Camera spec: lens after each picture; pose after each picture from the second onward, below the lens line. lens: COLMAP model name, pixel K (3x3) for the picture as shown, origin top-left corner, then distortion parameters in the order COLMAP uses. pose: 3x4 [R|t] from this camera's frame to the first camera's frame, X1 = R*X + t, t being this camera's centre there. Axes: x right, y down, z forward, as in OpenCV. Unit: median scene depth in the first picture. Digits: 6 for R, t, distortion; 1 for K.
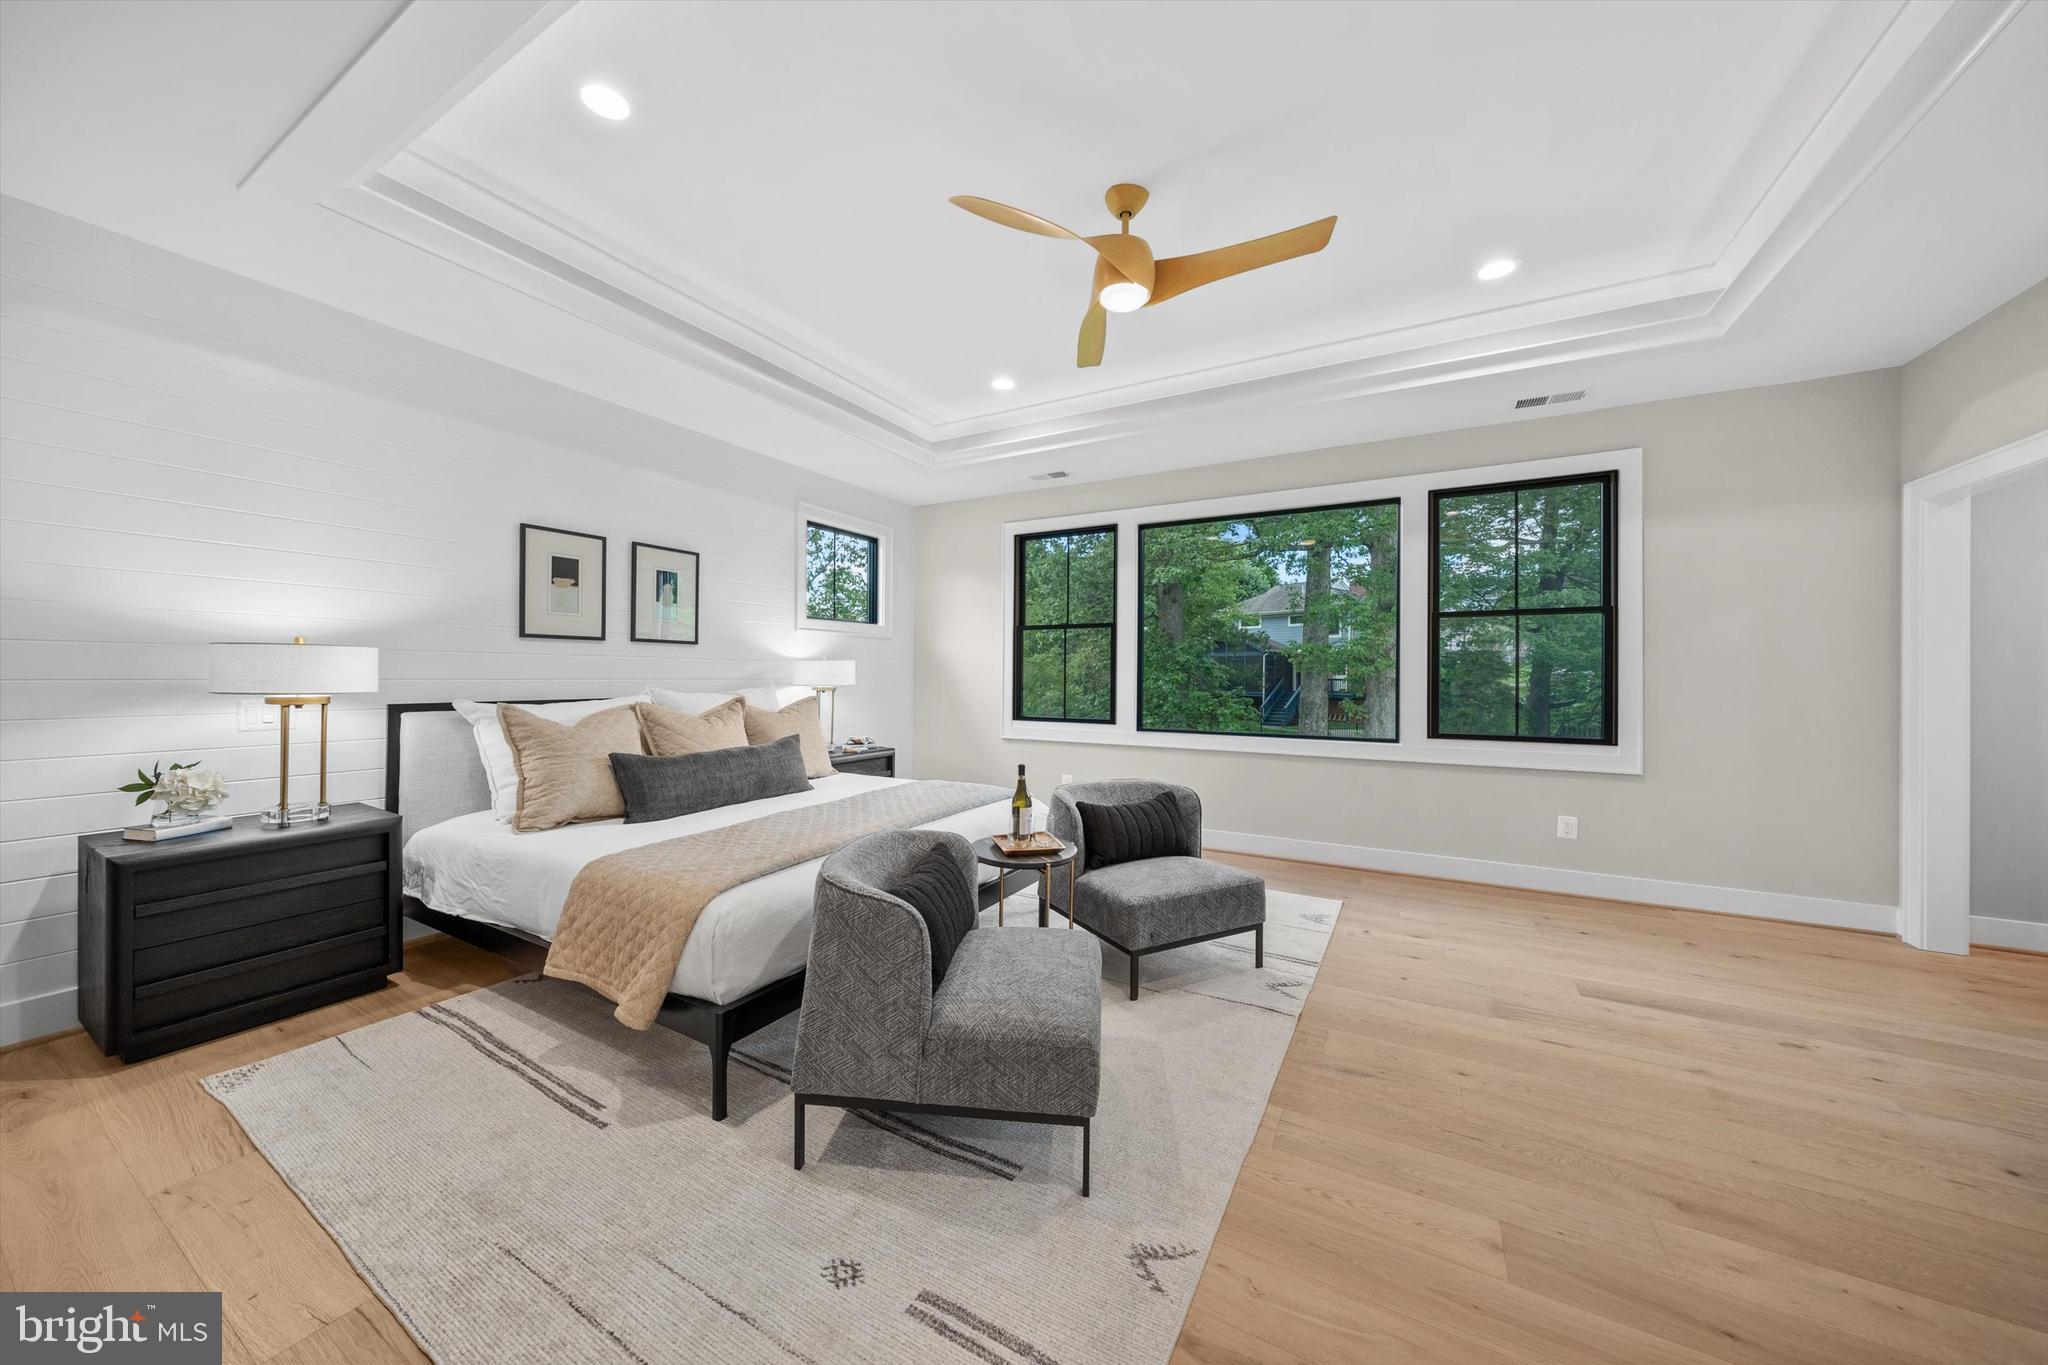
lens RADIAL K [[696.5, 0, 1021.6], [0, 696.5, 675.0], [0, 0, 1]] dist [-0.000525, -0.000129]
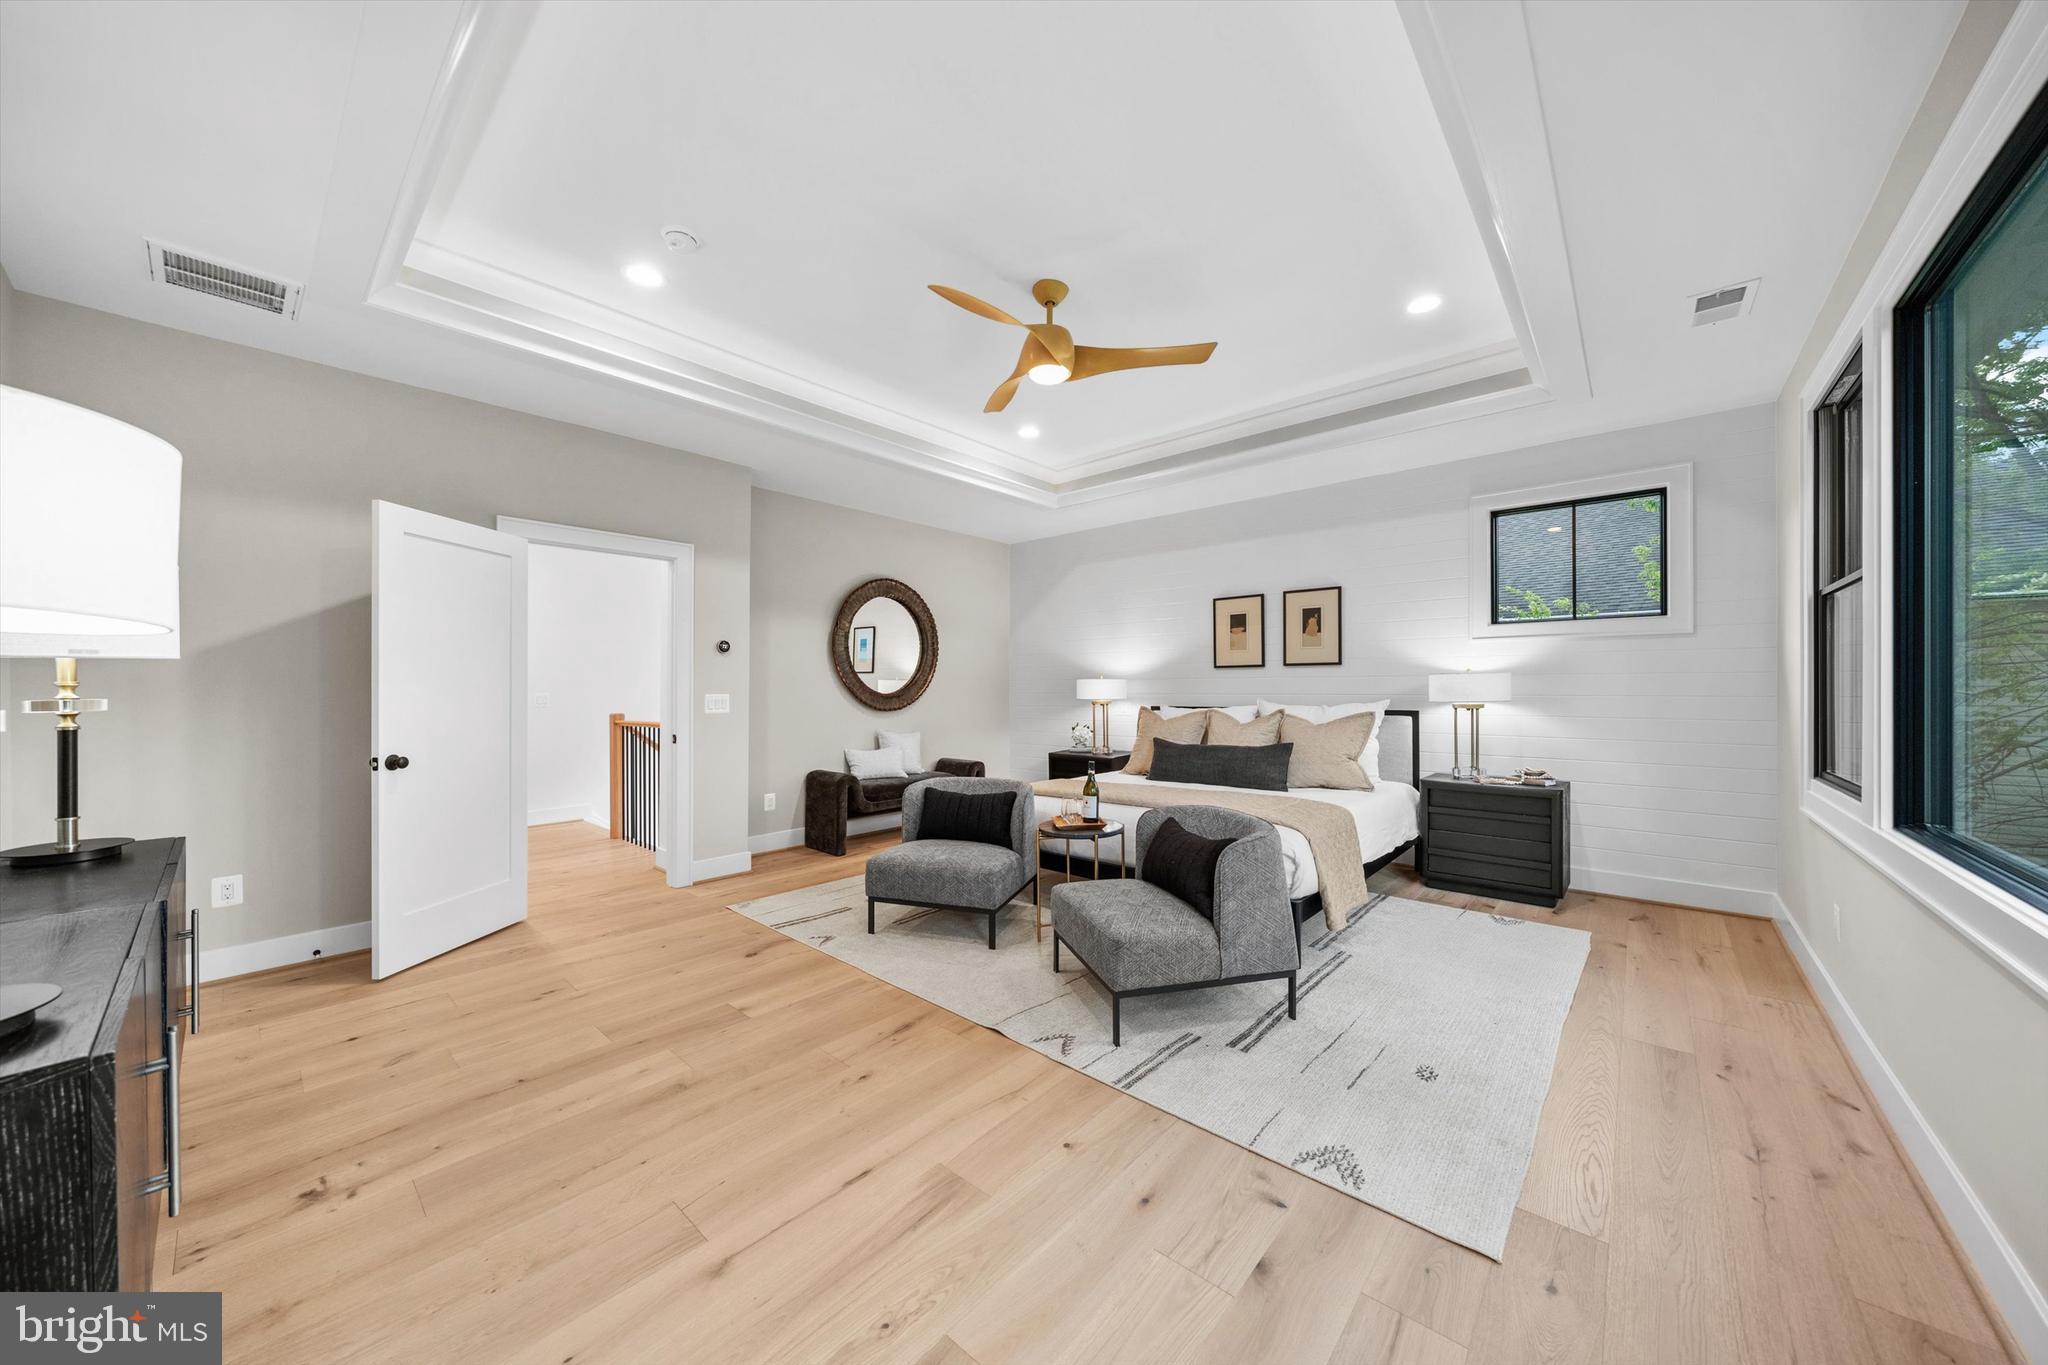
lens RADIAL K [[704.5, 0, 1019.8], [0, 704.5, 690.0], [0, 0, 1]] dist [-0.000372, -0.000029]
pose [[-0.208083, -0.002780, -0.978107, 0.981313], [0.000360, 0.999996, -0.002919, 0.002134], [0.978111, -0.000959, -0.208081, 0.880822]]
